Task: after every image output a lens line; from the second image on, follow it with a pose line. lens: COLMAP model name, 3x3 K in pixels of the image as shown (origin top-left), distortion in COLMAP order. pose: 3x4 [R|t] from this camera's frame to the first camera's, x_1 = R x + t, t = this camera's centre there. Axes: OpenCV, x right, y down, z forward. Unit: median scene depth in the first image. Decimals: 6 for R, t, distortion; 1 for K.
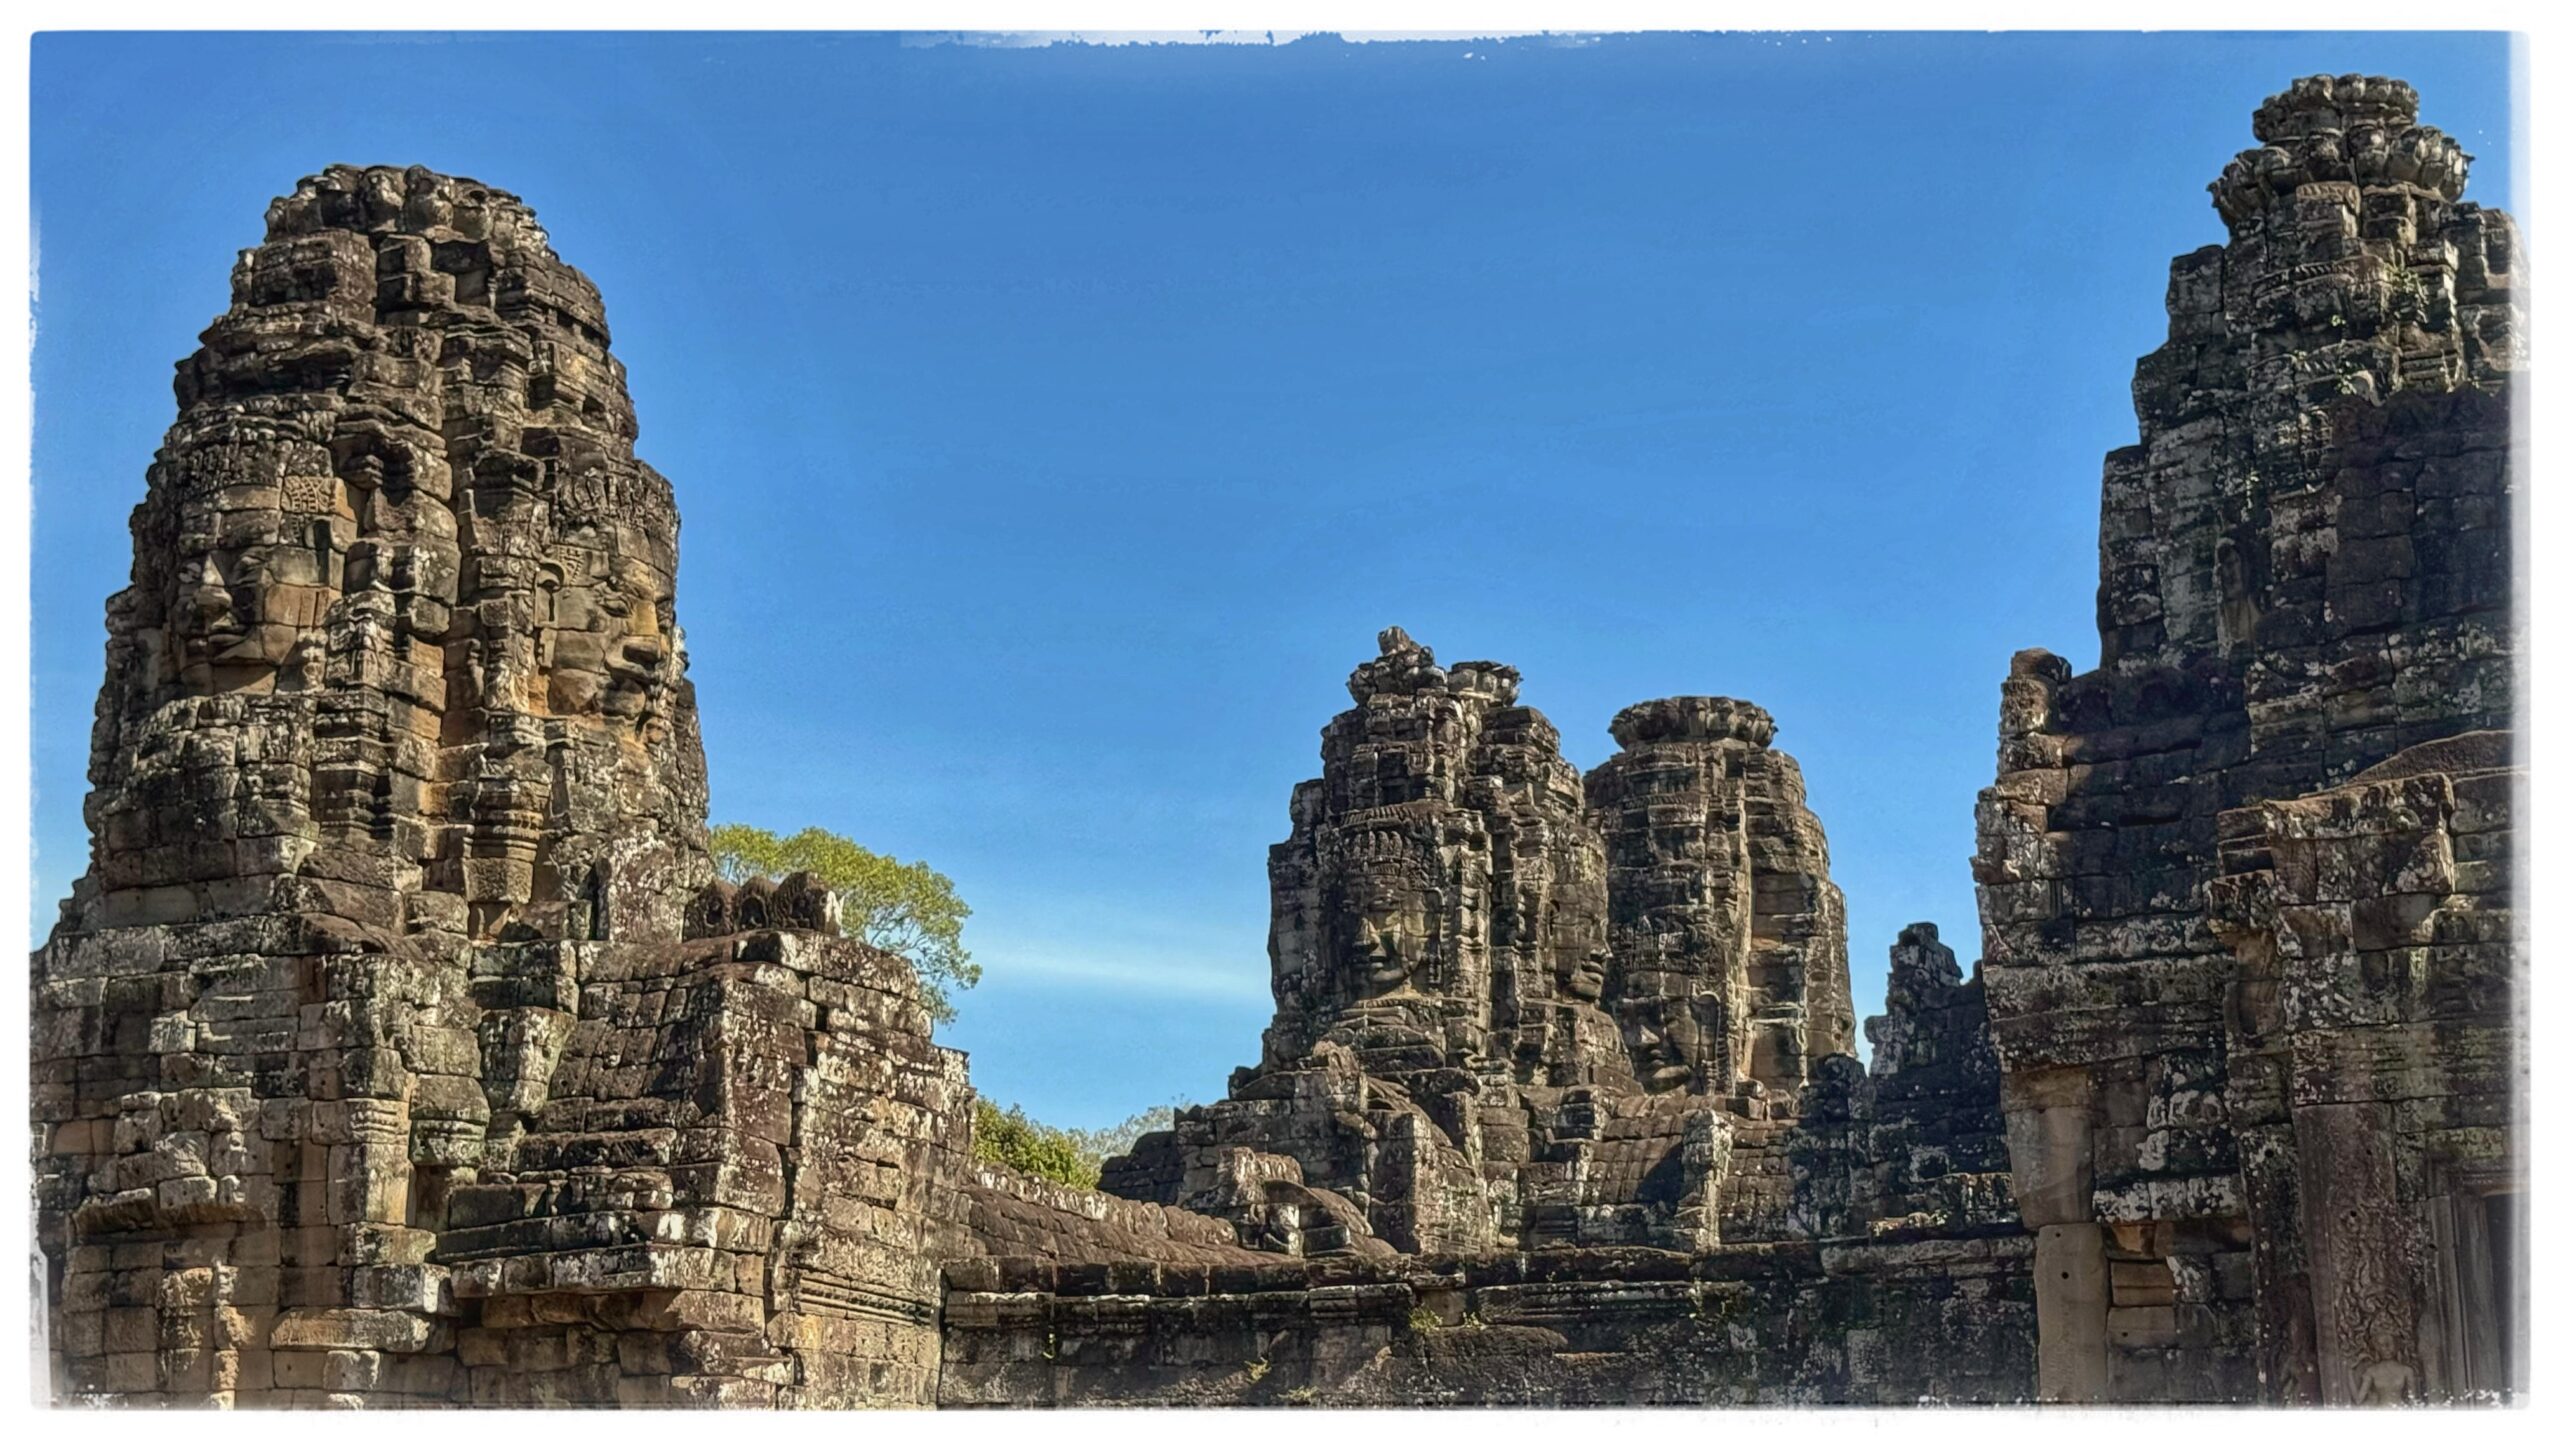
lens RADIAL K [[3707.9, 0, 1279.8], [0, 3707.9, 722.4], [0, 0, 1]] dist [0.038334, 0.000000]
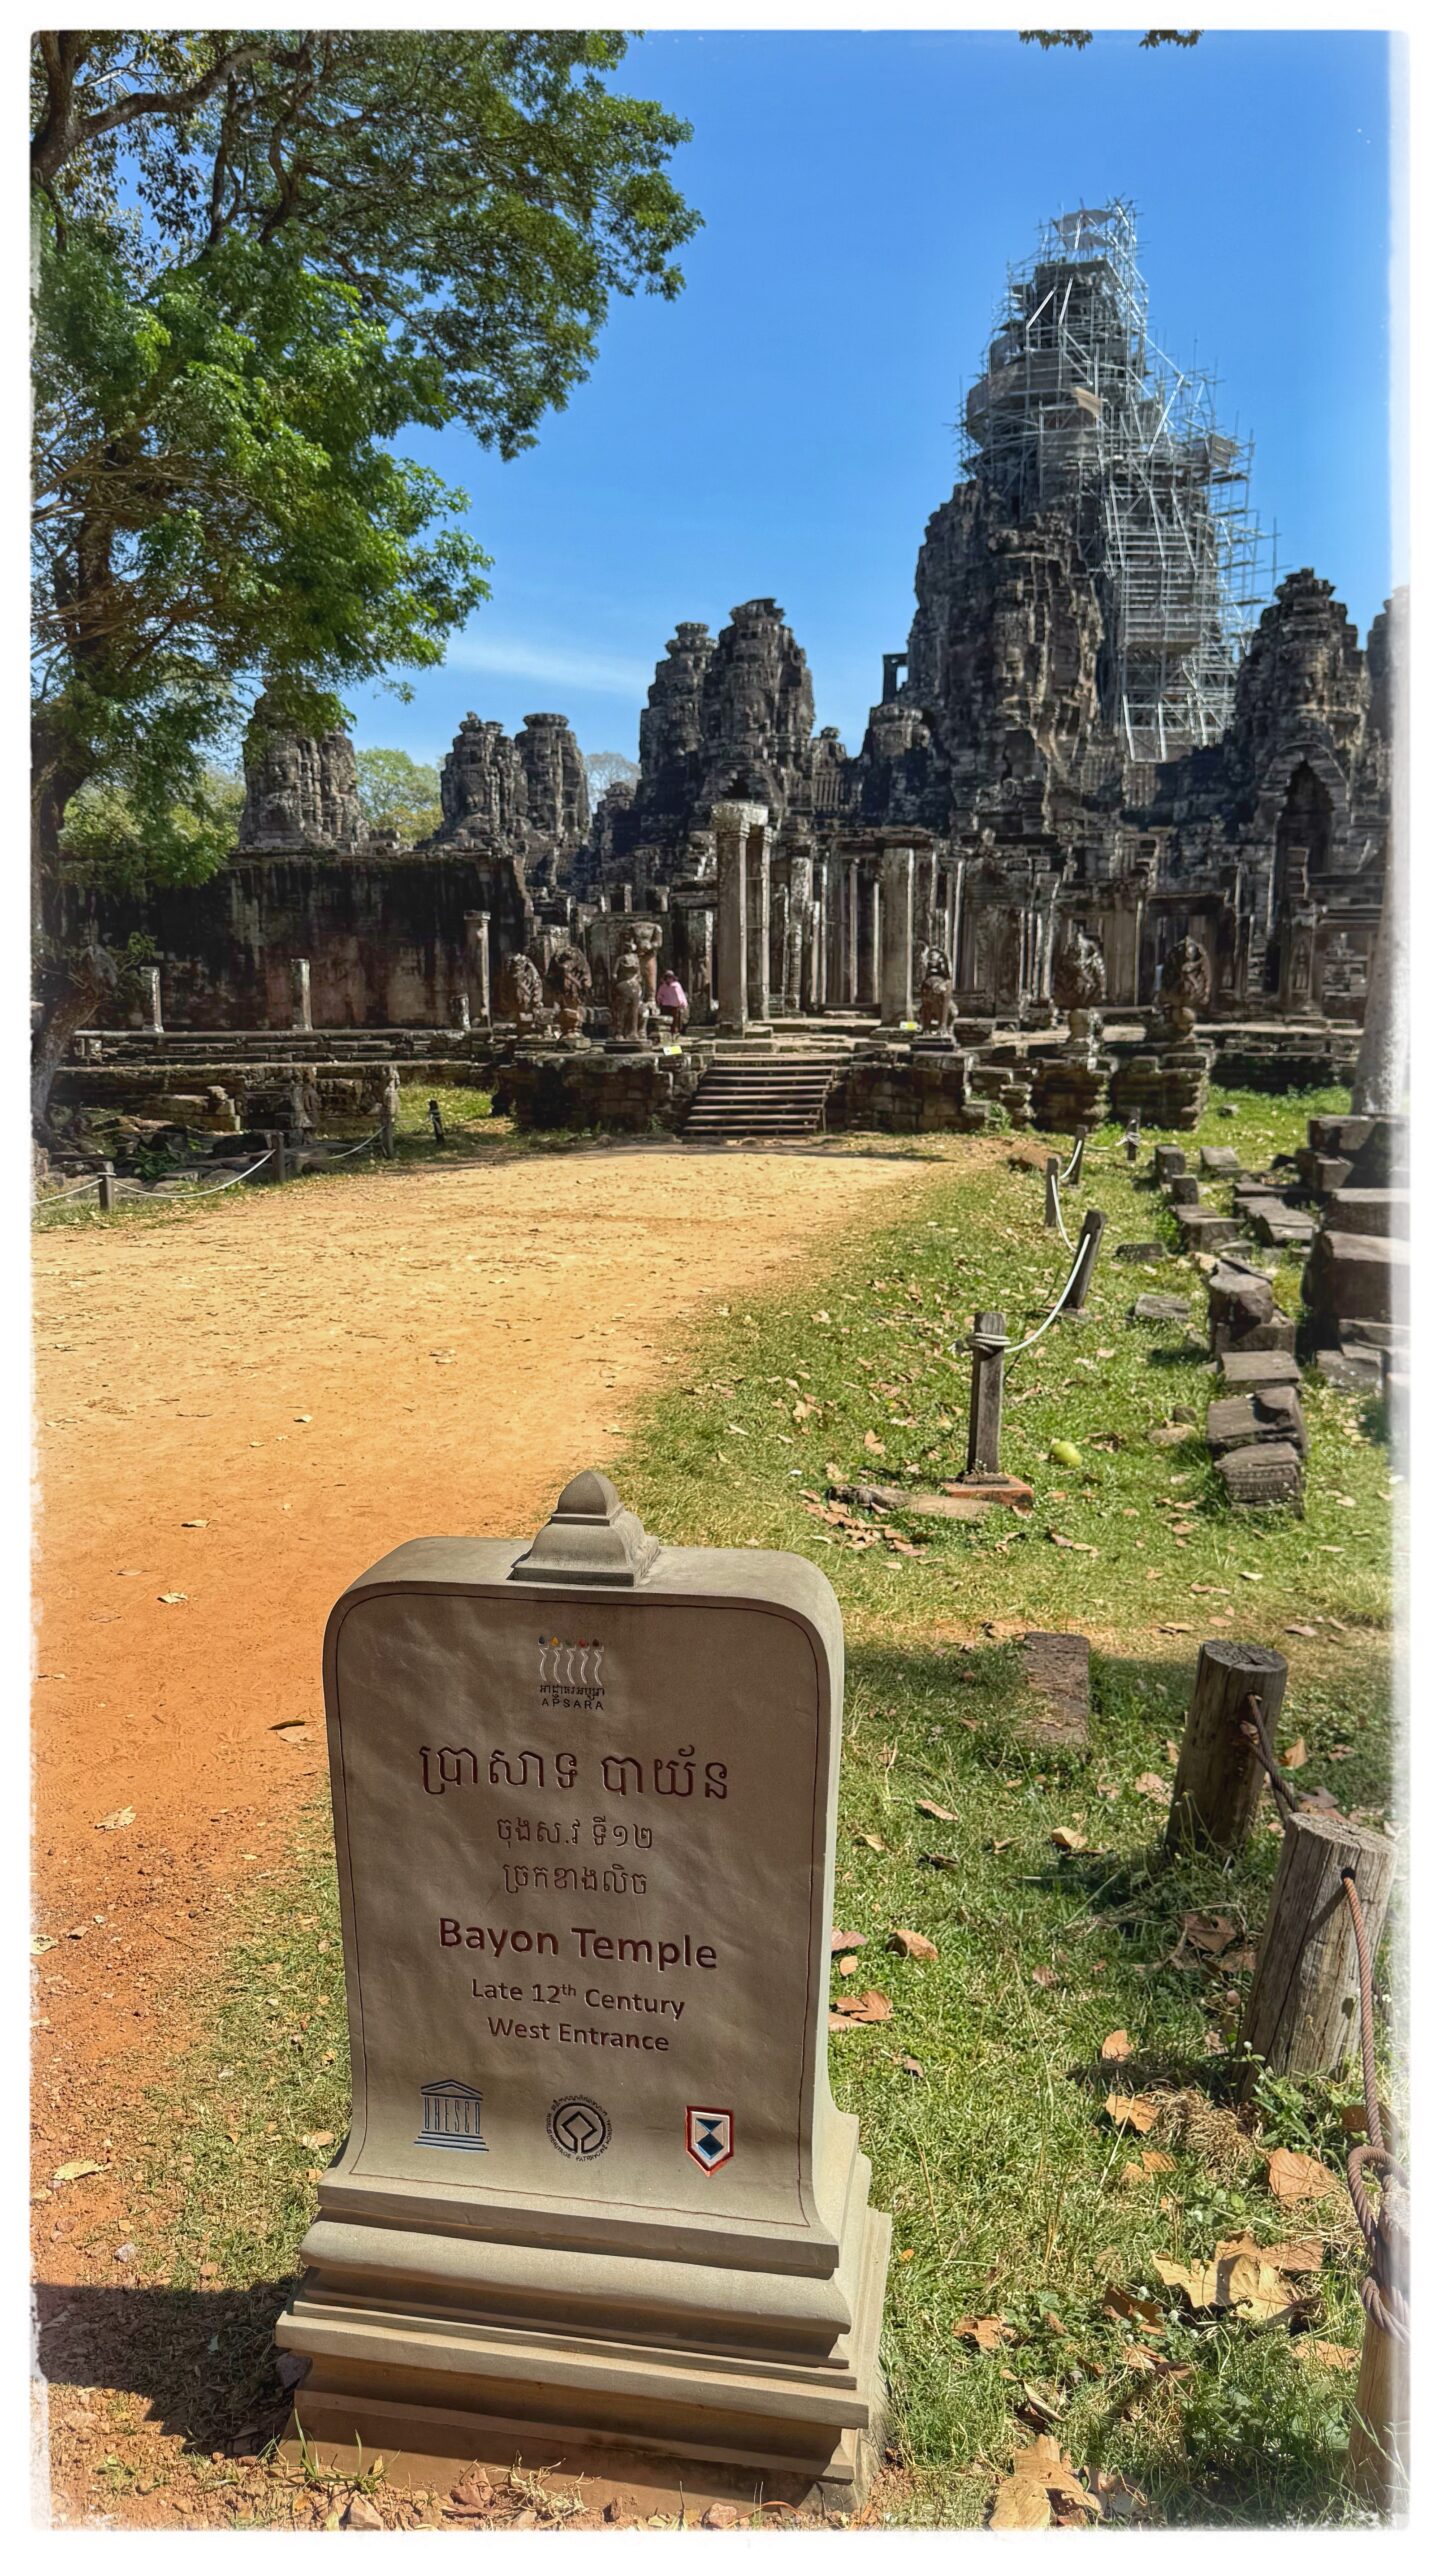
lens RADIAL K [[1834.8, 0, 727.6], [0, 1834.8, 1285.5], [0, 0, 1]] dist [0.000105, -0.001884]
pose [[0.976433, -0.045006, 0.211077, -0.143326], [-0.041189, 0.921178, 0.386954, -0.234349], [-0.211855, -0.386529, 0.897615, -1.036923]]
